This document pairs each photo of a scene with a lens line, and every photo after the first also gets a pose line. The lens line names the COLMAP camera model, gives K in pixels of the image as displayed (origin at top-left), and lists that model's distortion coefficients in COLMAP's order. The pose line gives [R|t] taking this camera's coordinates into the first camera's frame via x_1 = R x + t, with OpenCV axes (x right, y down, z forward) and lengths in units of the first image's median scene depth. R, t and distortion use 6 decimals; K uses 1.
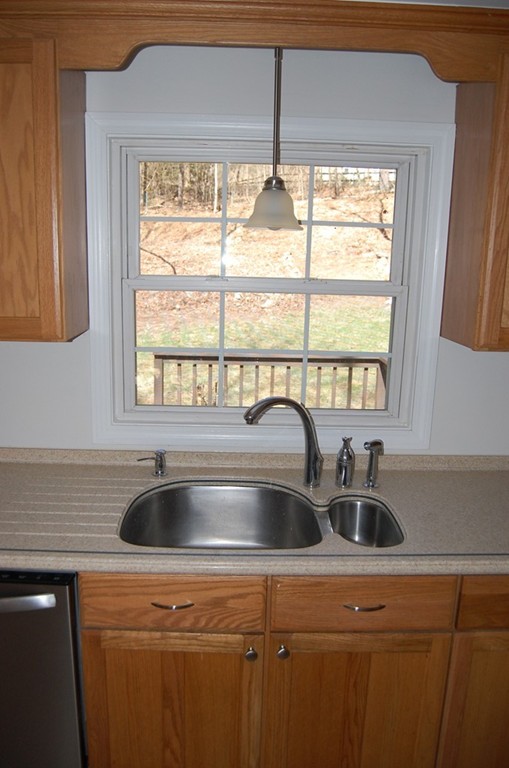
lens RADIAL K [[597.2, 0, 253.8], [0, 597.2, 387.0], [0, 0, 1]] dist [-0.087154, 0.019439]
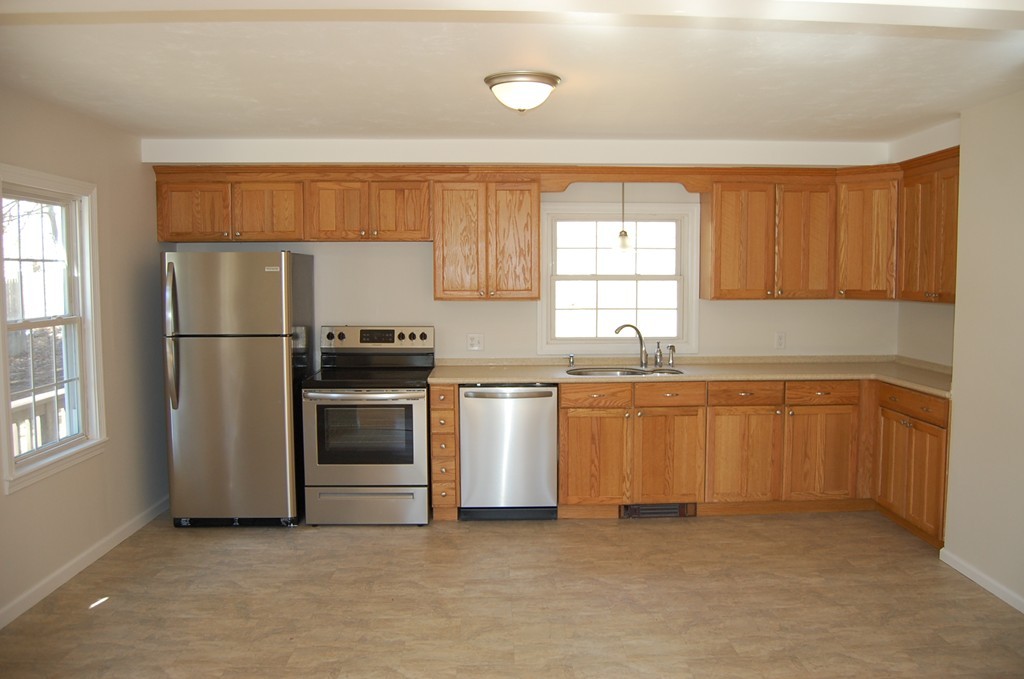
lens RADIAL K [[796.3, 0, 520.8], [0, 796.3, 339.5], [0, 0, 1]] dist [-0.087154, 0.019439]
pose [[0.999501, -0.031588, 0.000455, -0.417560], [0.031401, 0.991784, -0.124009, 0.492544], [0.003466, 0.123961, 0.992281, -2.254146]]
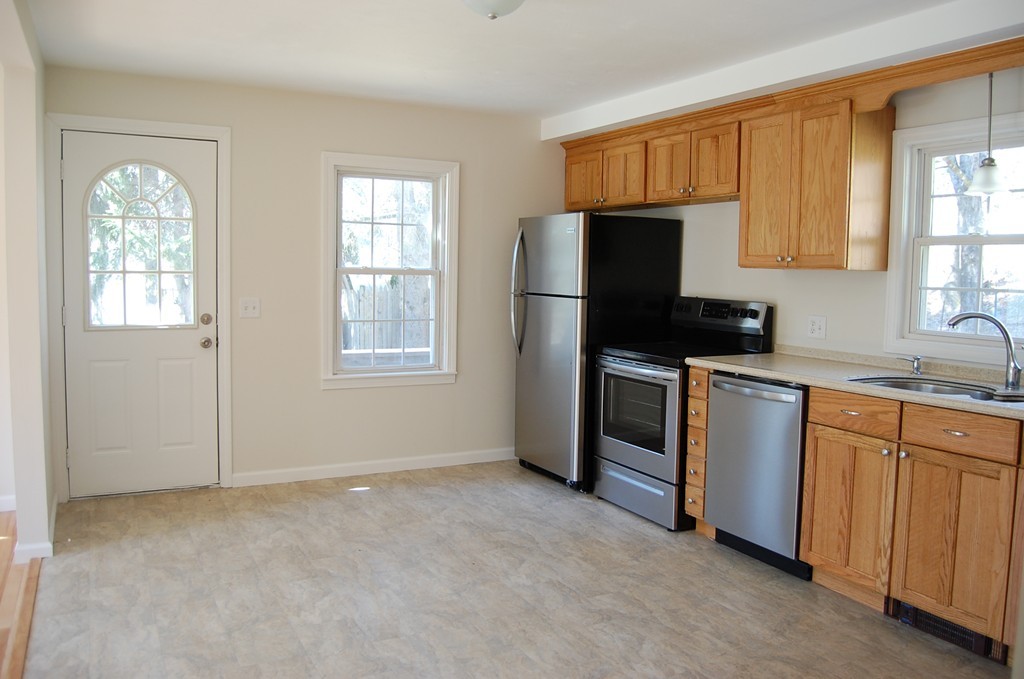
lens RADIAL K [[796.3, 0, 518.8], [0, 796.3, 339.0], [0, 0, 1]] dist [-0.087154, 0.019439]
pose [[0.454959, 0.056678, -0.888707, 1.278849], [-0.188332, 0.981523, -0.033816, 0.375219], [0.870370, 0.182757, 0.457227, -0.812614]]
